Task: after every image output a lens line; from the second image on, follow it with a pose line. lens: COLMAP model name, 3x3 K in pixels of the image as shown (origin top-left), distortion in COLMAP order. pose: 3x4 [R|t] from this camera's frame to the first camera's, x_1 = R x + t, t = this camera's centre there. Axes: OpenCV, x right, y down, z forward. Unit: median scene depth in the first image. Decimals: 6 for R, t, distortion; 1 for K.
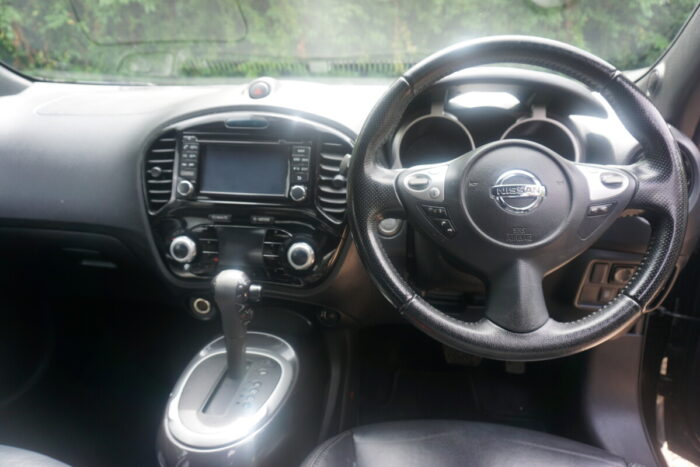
lens RADIAL K [[483.2, 0, 344.9], [0, 483.2, 239.1], [0, 0, 1]] dist [-0.019141, 0.005764]
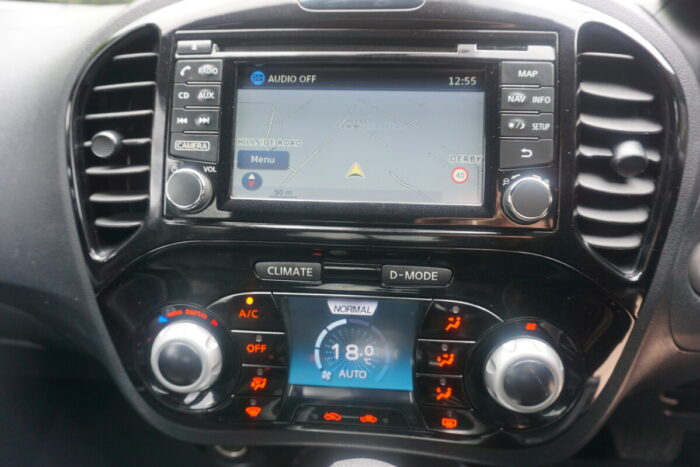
lens RADIAL K [[483.2, 0, 352.7], [0, 483.2, 230.7], [0, 0, 1]] dist [-0.019141, 0.005764]
pose [[0.999324, -0.023956, 0.027892, -0.221695], [0.023234, 0.999393, 0.025946, -0.081213], [-0.028496, -0.025280, 0.999274, 0.646119]]
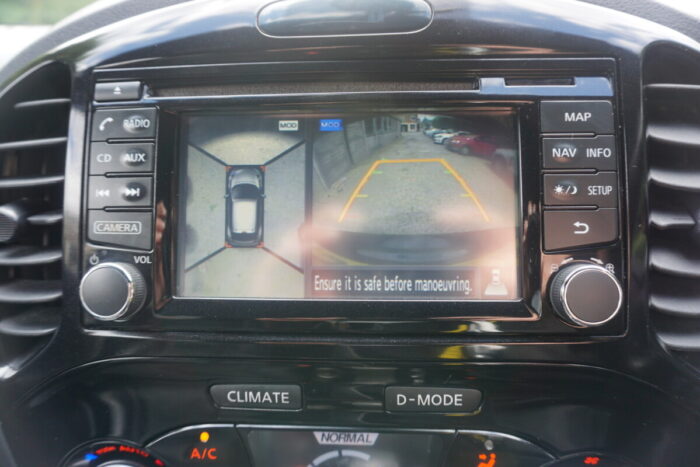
lens RADIAL K [[483.2, 0, 352.6], [0, 483.2, 229.3], [0, 0, 1]] dist [-0.019141, 0.005764]
pose [[0.997292, -0.058876, 0.044065, -0.214501], [0.058235, 0.998179, 0.015708, -0.132812], [-0.044910, -0.013100, 0.998905, 0.743111]]
